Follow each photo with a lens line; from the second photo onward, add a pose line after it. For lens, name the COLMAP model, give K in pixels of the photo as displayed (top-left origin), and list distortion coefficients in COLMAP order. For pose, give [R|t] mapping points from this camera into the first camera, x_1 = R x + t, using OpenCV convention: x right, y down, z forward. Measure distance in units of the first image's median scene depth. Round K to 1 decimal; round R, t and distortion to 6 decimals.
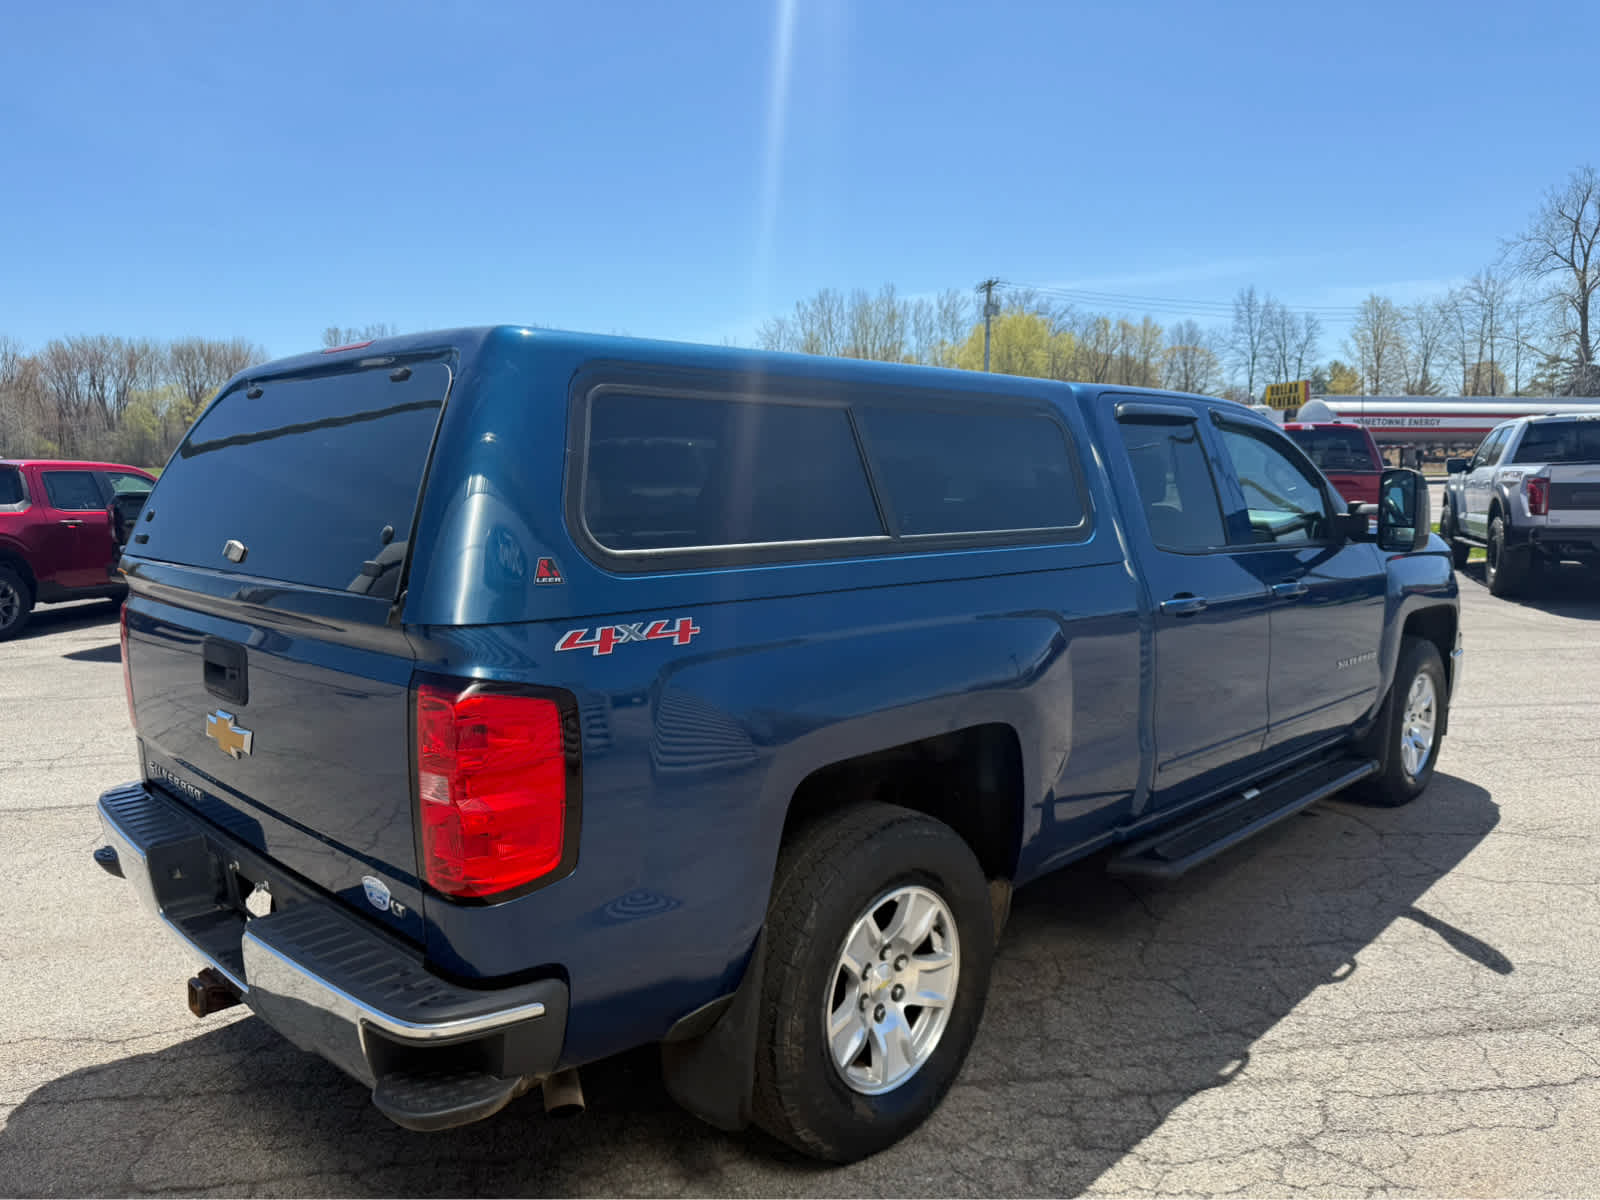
lens RADIAL K [[1114.4, 0, 802.7], [0, 1114.4, 609.4], [0, 0, 1]] dist [0.039132, -0.051613]
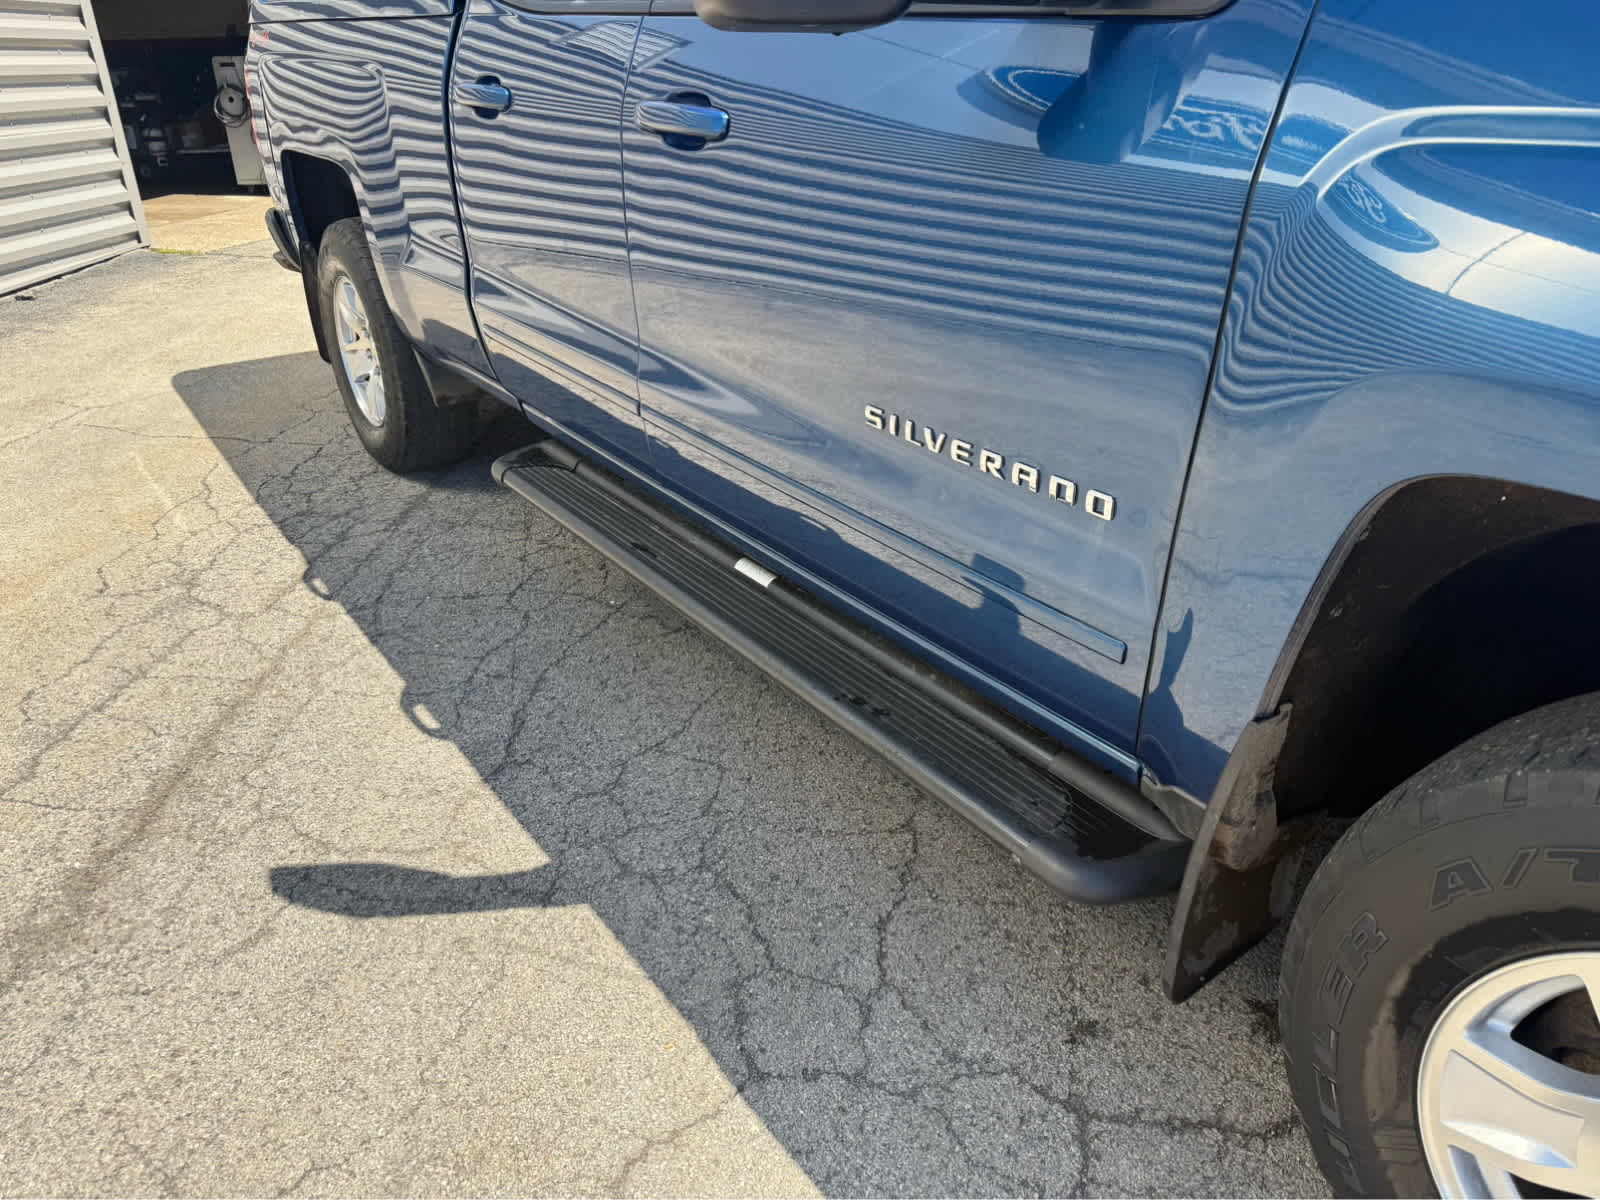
lens RADIAL K [[1114.4, 0, 801.7], [0, 1114.4, 607.0], [0, 0, 1]] dist [0.039132, -0.051613]
pose [[-0.164165, 0.447465, -0.879105, 0.972992], [-0.109080, 0.877495, 0.467015, -0.064399], [0.980383, 0.172561, -0.095245, 1.242800]]
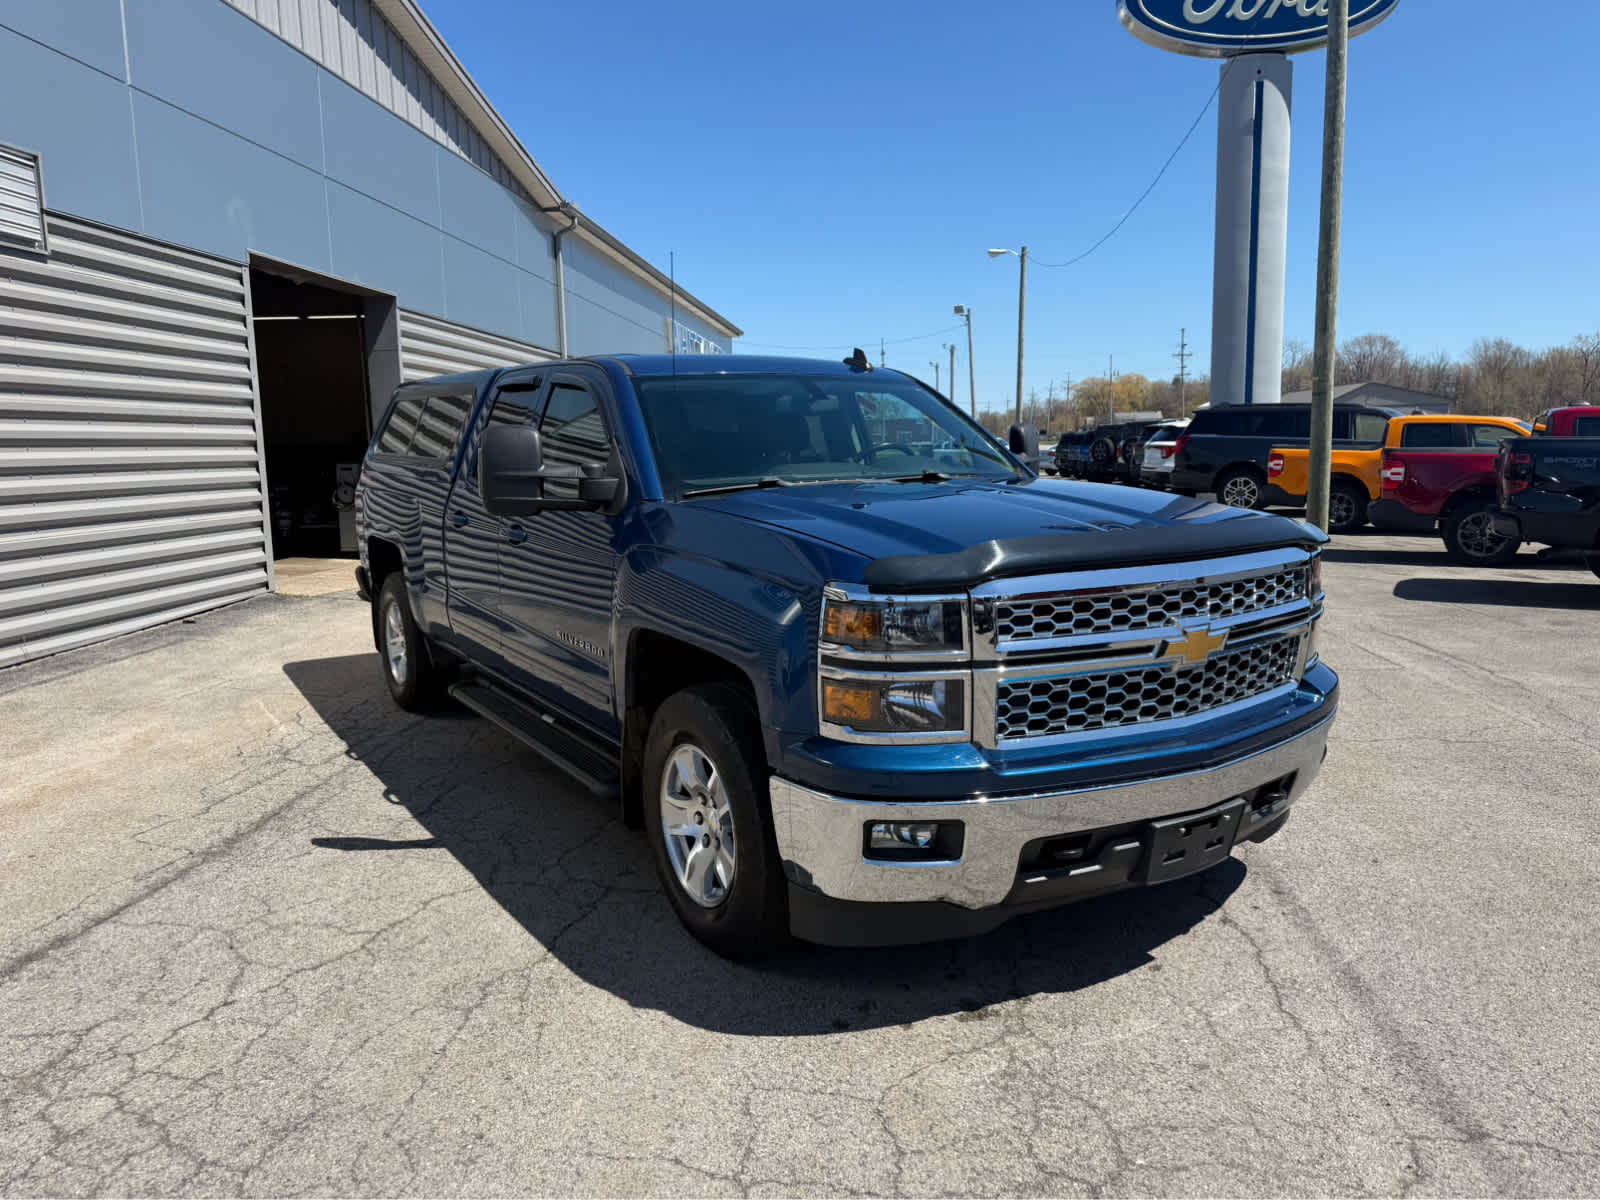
lens RADIAL K [[1114.4, 0, 803.2], [0, 1114.4, 602.8], [0, 0, 1]] dist [0.039132, -0.051613]
pose [[-0.211115, 0.153727, -0.965297, 1.602289], [-0.105953, 0.978138, 0.178944, -0.194496], [0.971702, 0.140053, -0.190211, 1.664205]]
